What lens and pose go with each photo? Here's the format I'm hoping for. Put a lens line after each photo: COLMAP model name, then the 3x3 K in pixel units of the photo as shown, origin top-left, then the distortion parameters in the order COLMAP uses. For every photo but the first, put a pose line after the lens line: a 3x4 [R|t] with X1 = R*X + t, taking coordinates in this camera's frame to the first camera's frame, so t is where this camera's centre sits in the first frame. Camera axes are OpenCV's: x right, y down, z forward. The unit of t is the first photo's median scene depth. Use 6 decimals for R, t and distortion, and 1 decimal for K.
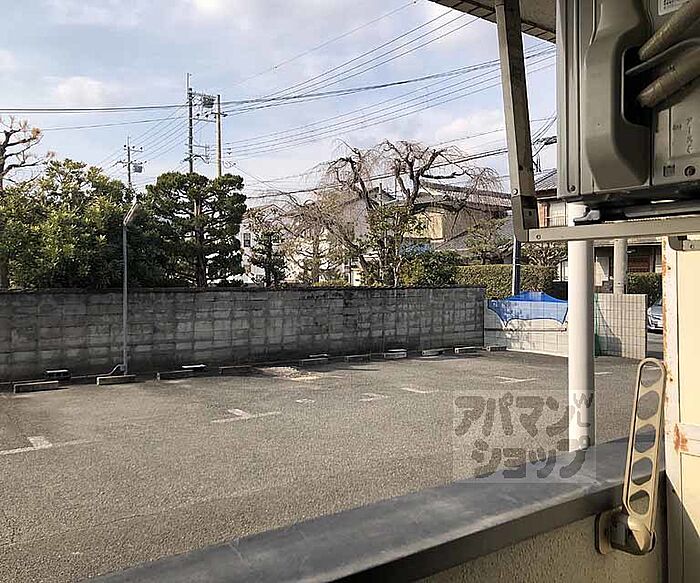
lens RADIAL K [[655.0, 0, 368.7], [0, 655.0, 290.5], [0, 0, 1]] dist [0.030843, 0.000000]
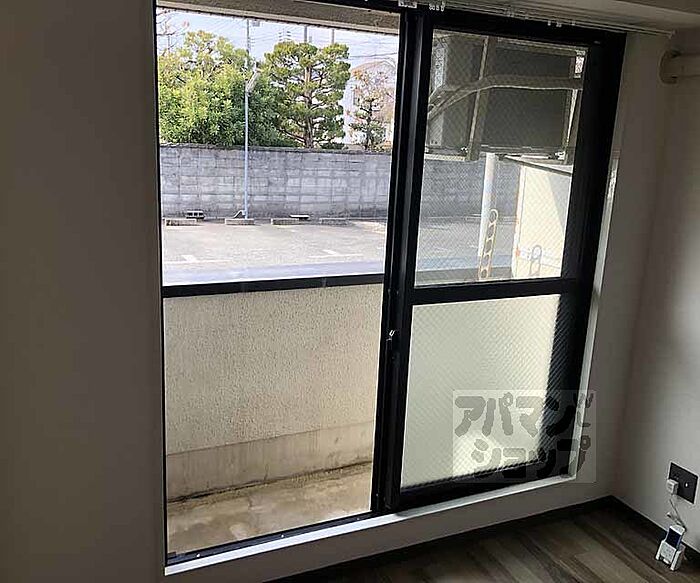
lens RADIAL K [[655.0, 0, 355.1], [0, 655.0, 292.5], [0, 0, 1]] dist [0.030843, 0.000000]
pose [[0.981624, 0.087000, -0.169839, 0.047728], [-0.049330, 0.975463, 0.214565, -0.009829], [0.184338, -0.202244, 0.961830, -0.158527]]
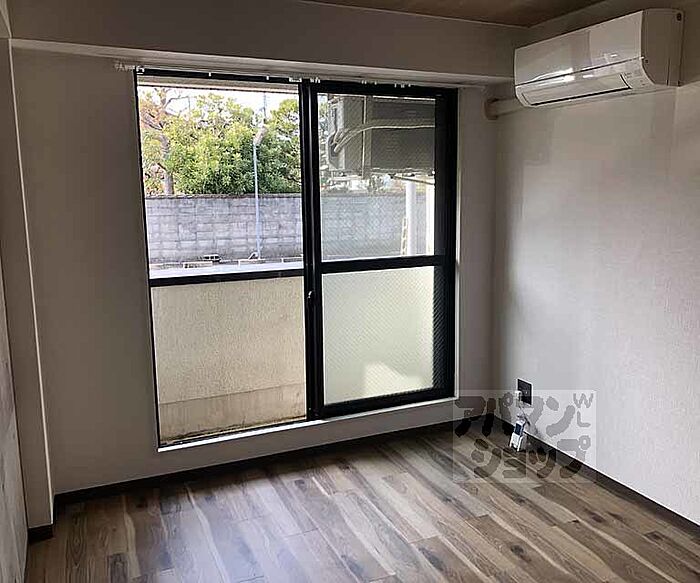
lens RADIAL K [[655.0, 0, 397.9], [0, 655.0, 298.2], [0, 0, 1]] dist [0.030843, 0.000000]
pose [[0.987292, 0.022900, -0.157257, 0.113928], [0.001381, 0.988289, 0.152586, 0.002044], [0.158909, -0.150864, 0.975699, -0.252906]]
